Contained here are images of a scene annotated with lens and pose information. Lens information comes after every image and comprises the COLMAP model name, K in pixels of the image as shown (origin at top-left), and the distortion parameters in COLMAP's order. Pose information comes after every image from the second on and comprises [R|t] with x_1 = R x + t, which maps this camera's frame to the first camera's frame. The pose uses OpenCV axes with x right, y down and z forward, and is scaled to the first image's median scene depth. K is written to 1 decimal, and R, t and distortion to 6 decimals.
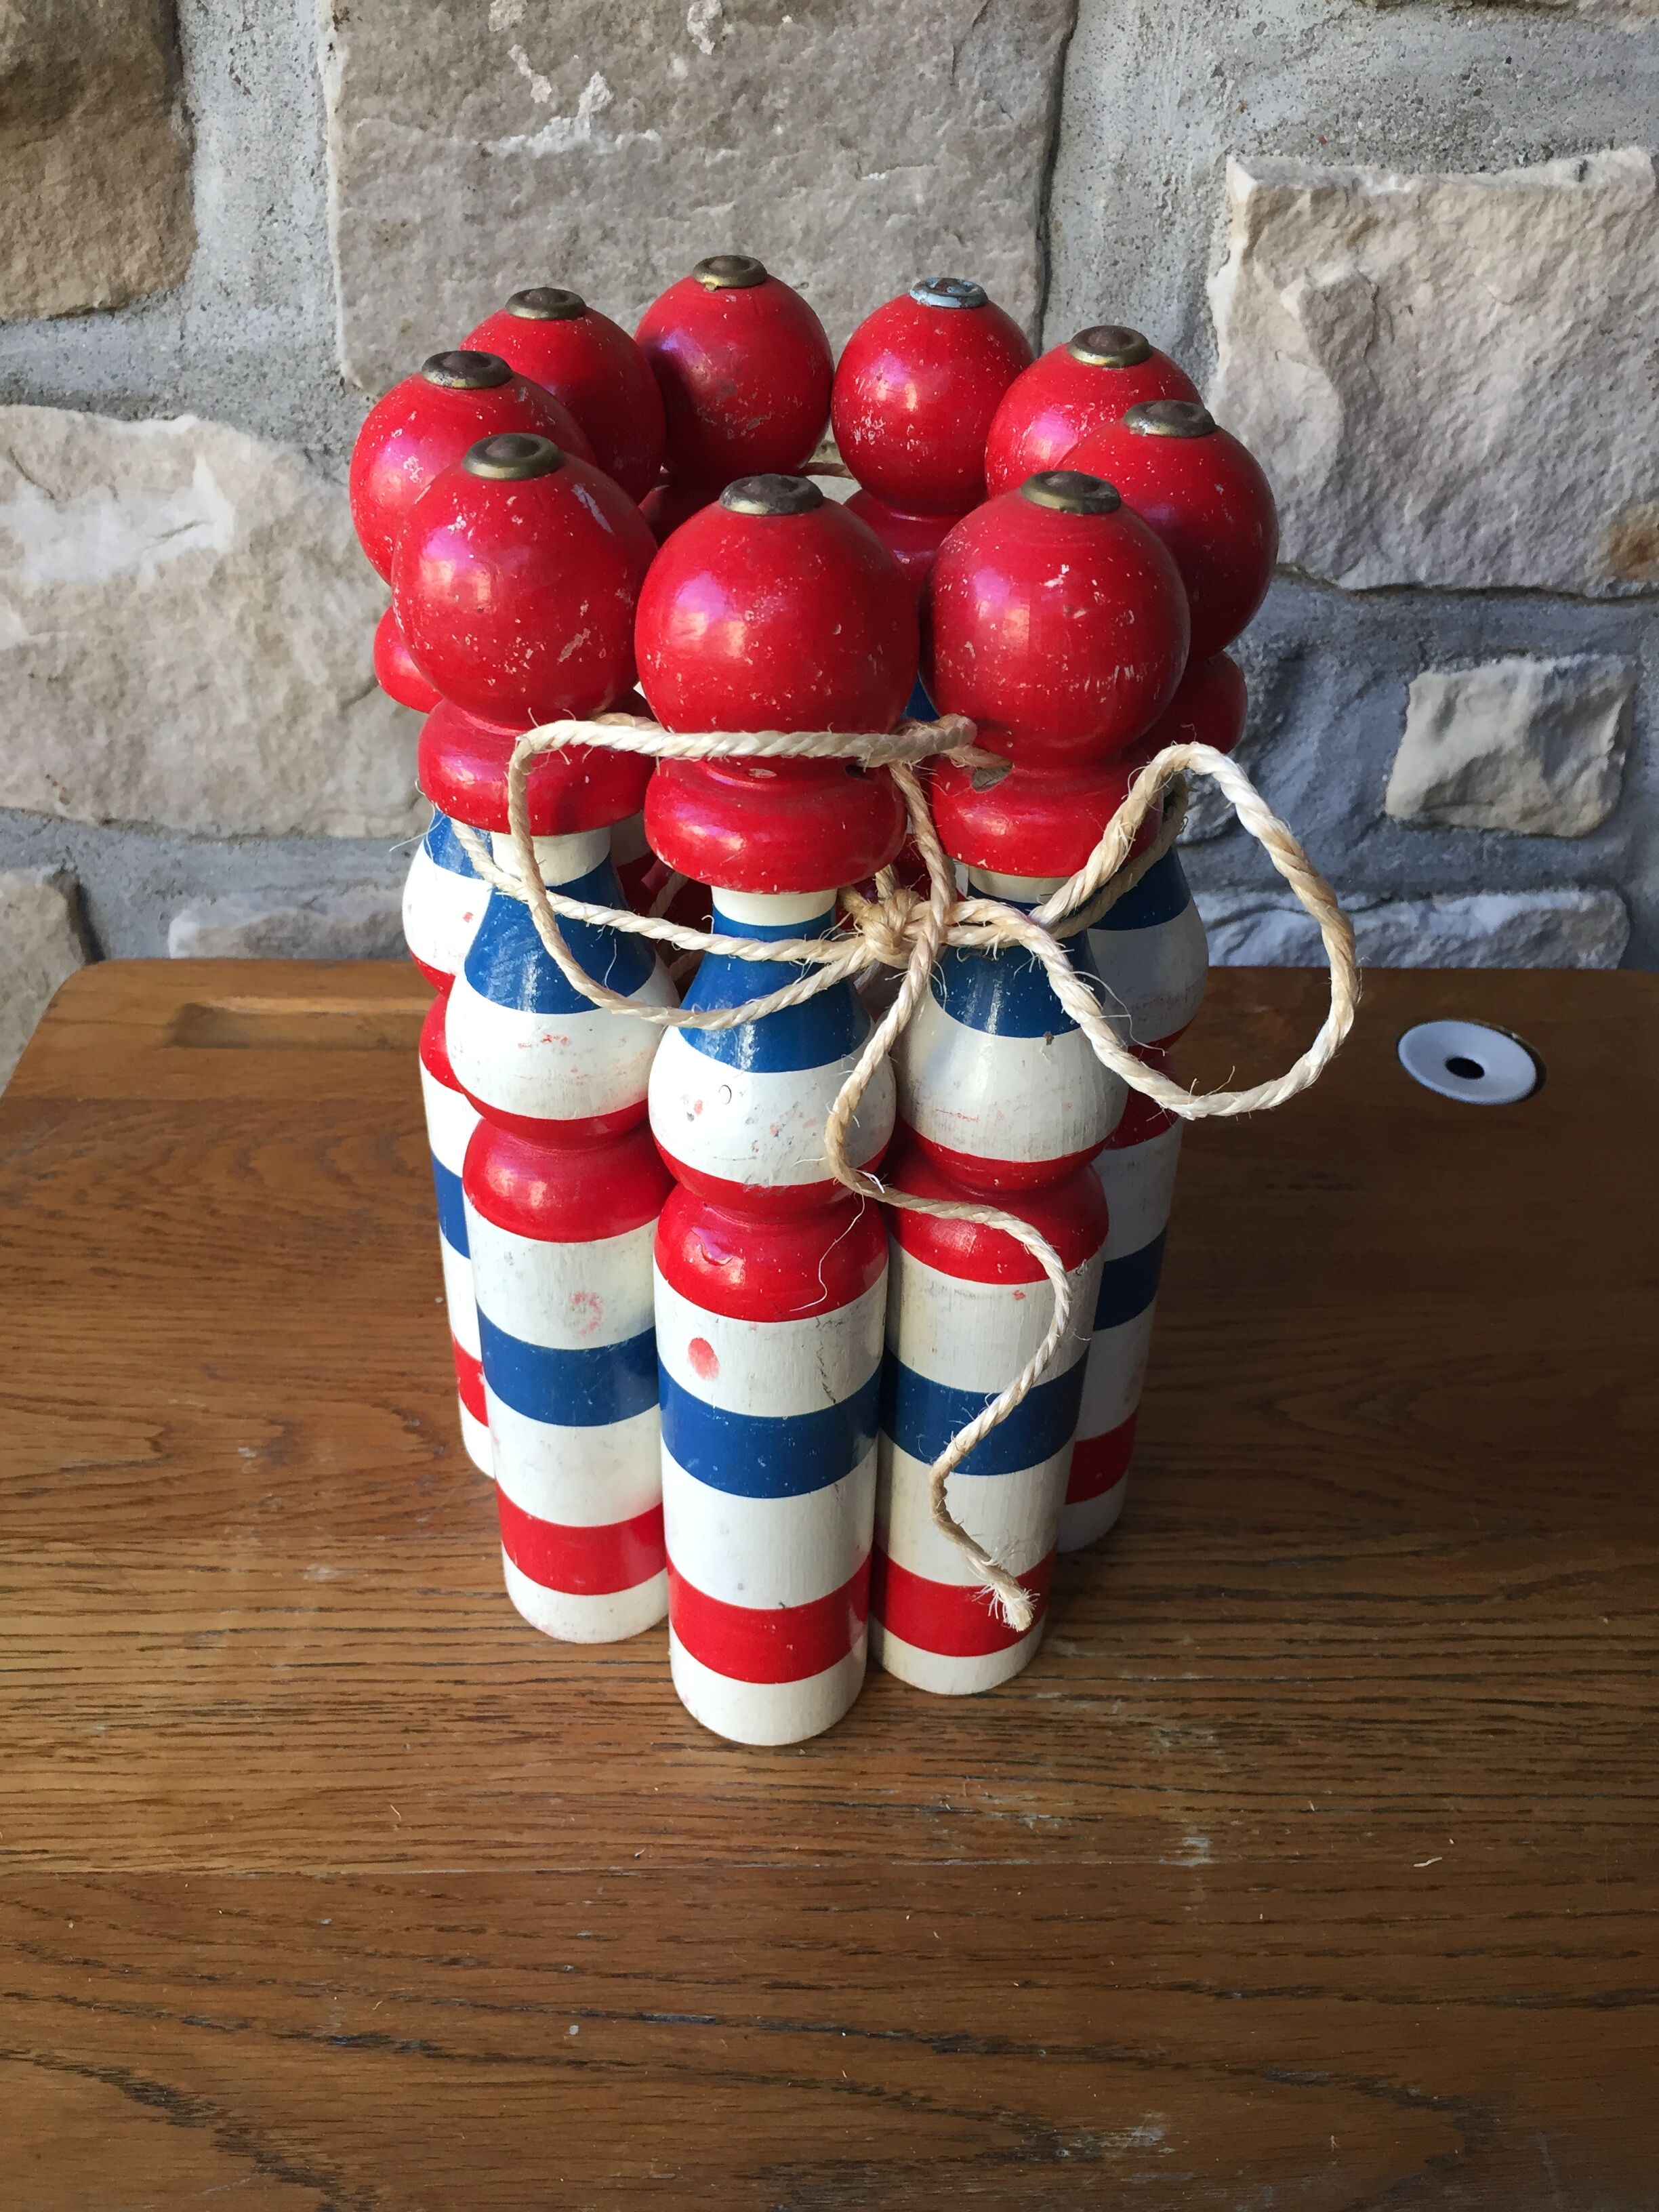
lens RADIAL K [[1927.7, 0, 832.2], [0, 1927.7, 1105.0], [0, 0, 1]] dist [0.070919, -0.115889]
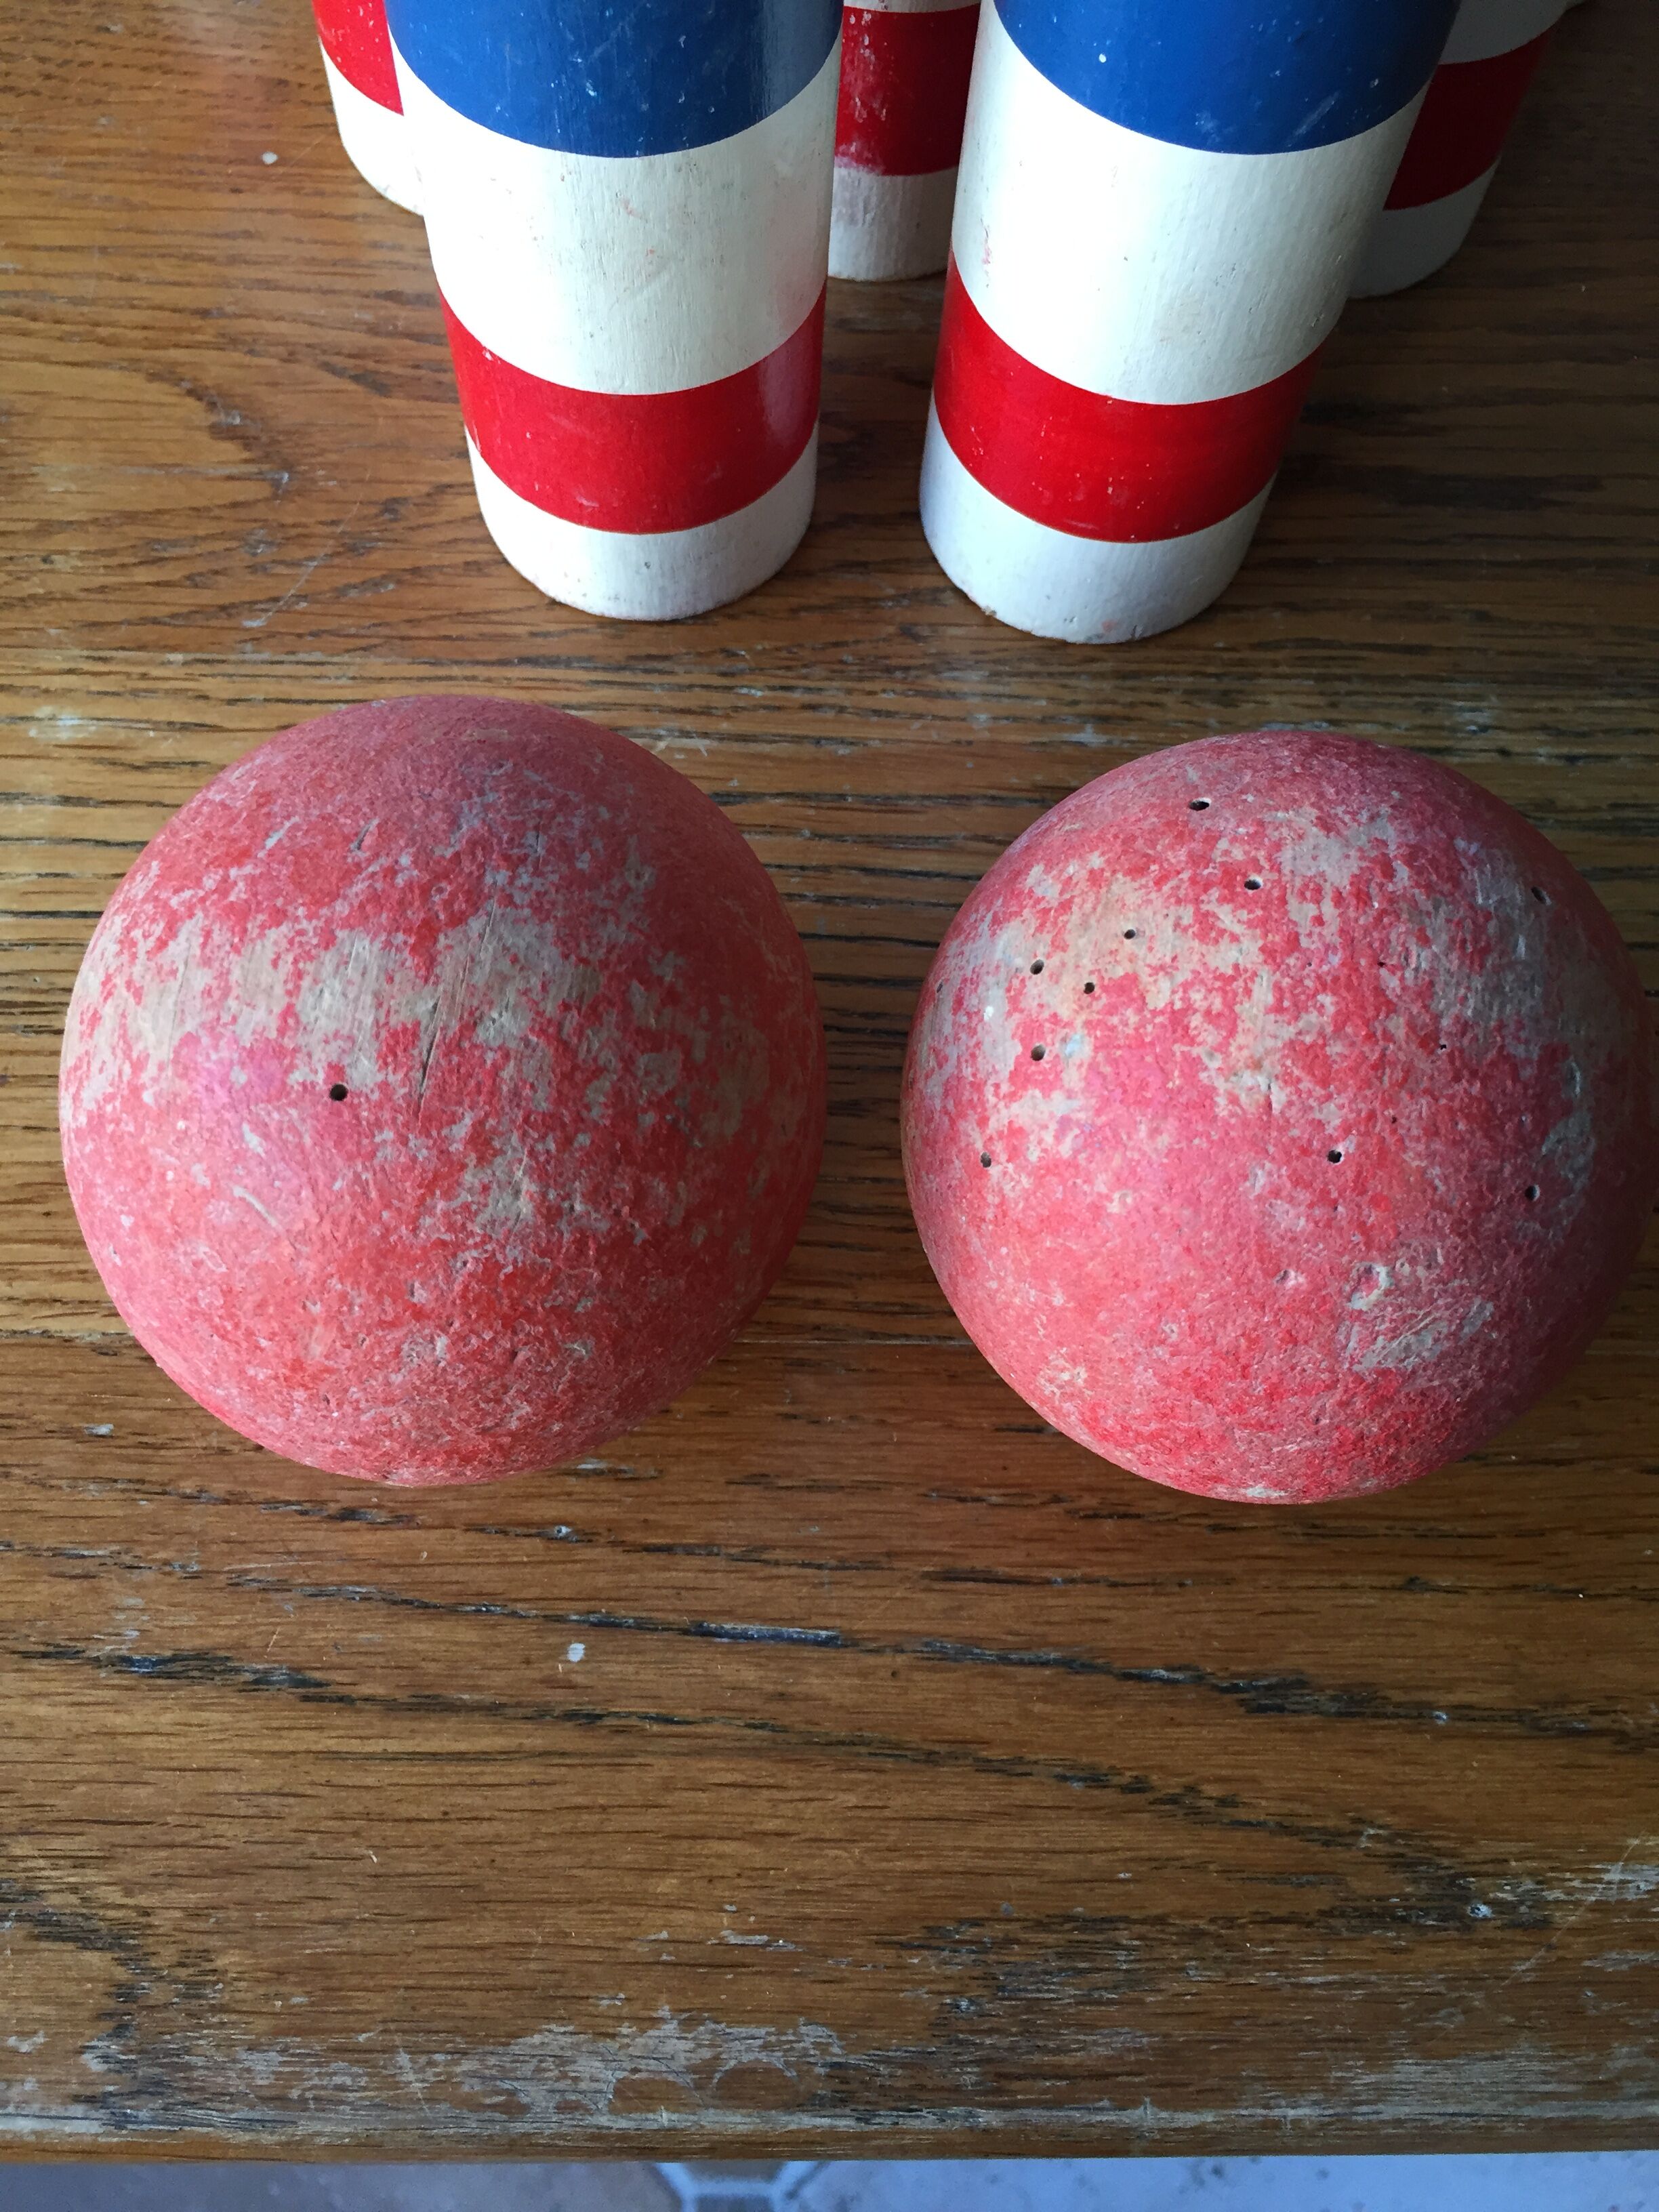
lens RADIAL K [[1927.7, 0, 827.2], [0, 1927.7, 1138.8], [0, 0, 1]] dist [0.070919, -0.115889]
pose [[0.999346, 0.035974, 0.003792, -0.046550], [-0.032768, 0.855874, 0.516145, 0.049310], [0.015322, -0.515932, 0.856493, 0.406520]]
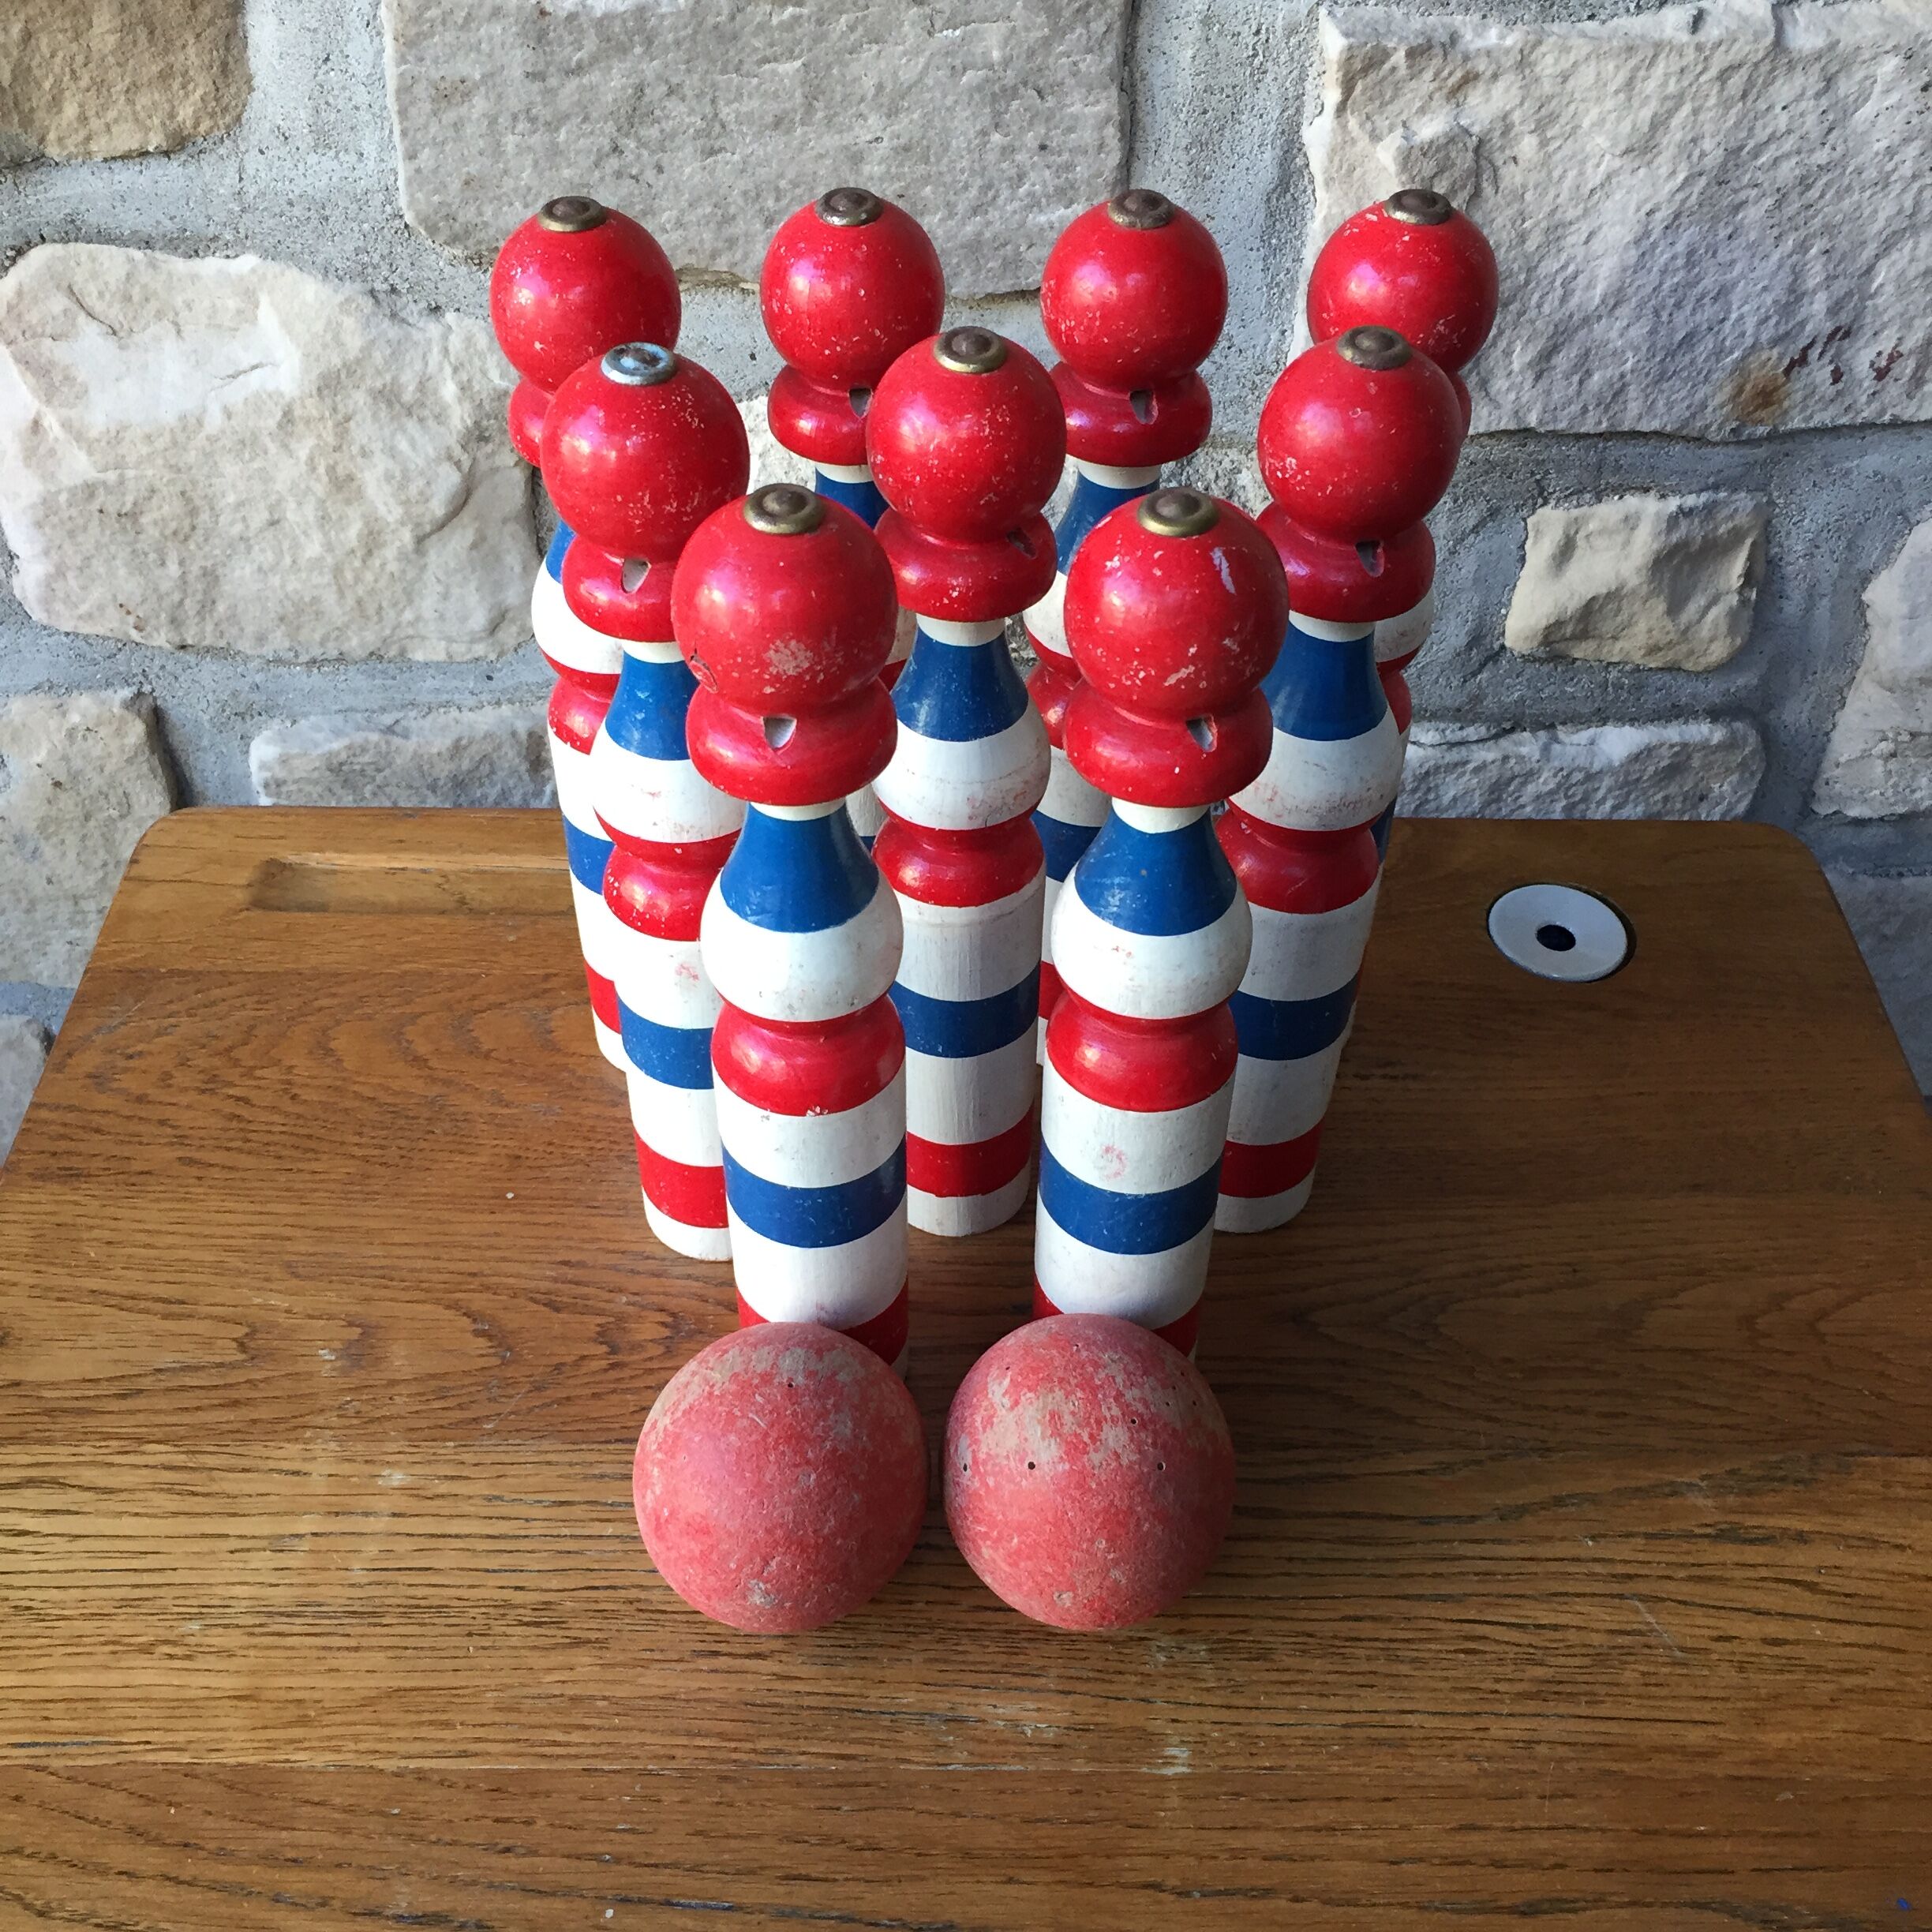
lens RADIAL K [[2246.4, 0, 969.0], [0, 2246.4, 964.2], [0, 0, 1]] dist [0.035518, 0.000000]
pose [[0.999367, 0.011650, -0.033599, 0.077151], [-0.007638, 0.993084, 0.117159, -0.156337], [0.034731, -0.116829, 0.992545, -0.163700]]
